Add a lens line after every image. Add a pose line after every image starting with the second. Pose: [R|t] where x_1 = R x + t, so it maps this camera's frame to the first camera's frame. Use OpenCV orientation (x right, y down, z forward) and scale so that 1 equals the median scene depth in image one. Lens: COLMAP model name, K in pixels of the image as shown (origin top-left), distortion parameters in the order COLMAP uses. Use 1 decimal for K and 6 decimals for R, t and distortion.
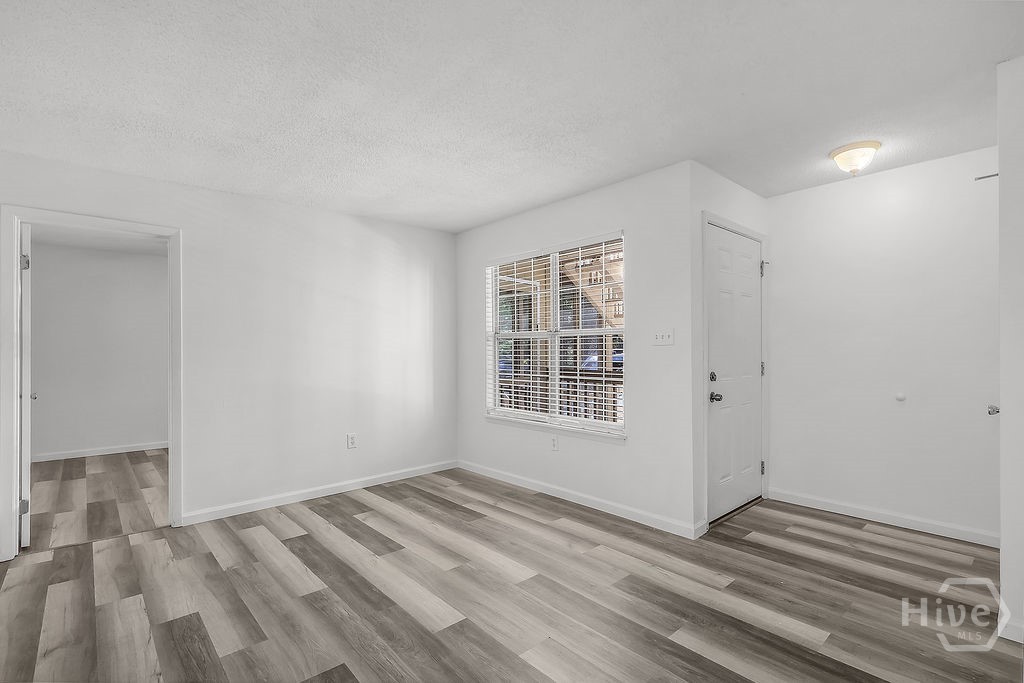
lens RADIAL K [[481.7, 0, 515.6], [0, 481.7, 342.8], [0, 0, 1]] dist [0.003791, 0.000148]
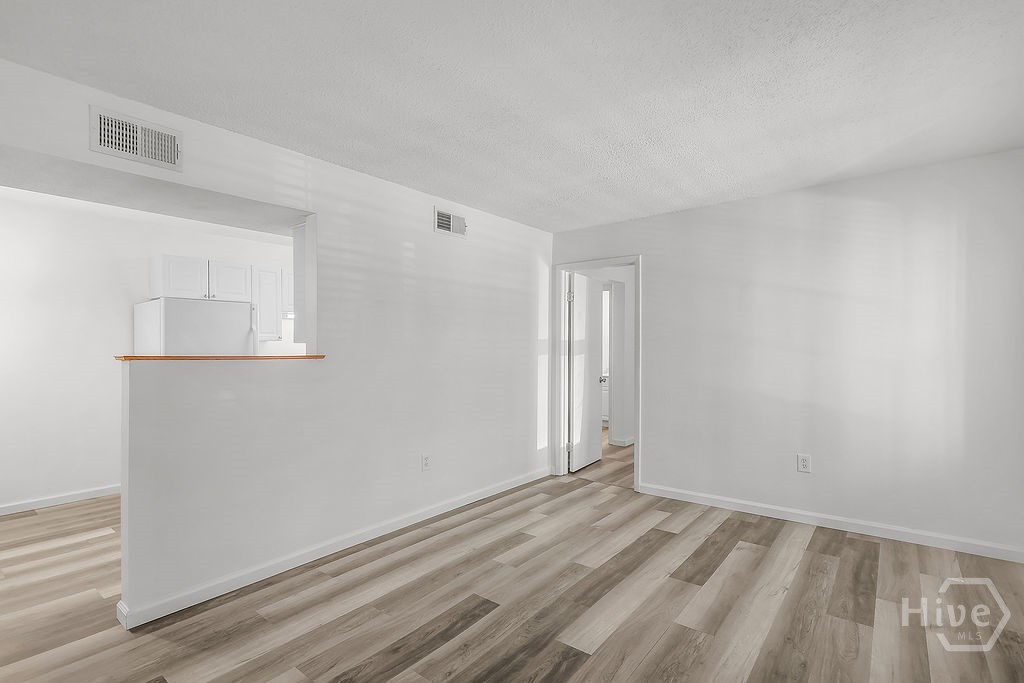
lens RADIAL K [[481.7, 0, 503.0], [0, 481.7, 346.2], [0, 0, 1]] dist [0.003791, 0.000148]
pose [[0.158576, -0.000816, -0.987346, 0.495097], [0.016446, 0.999863, 0.001815, -0.010346], [0.987210, -0.016525, 0.158568, 0.451714]]
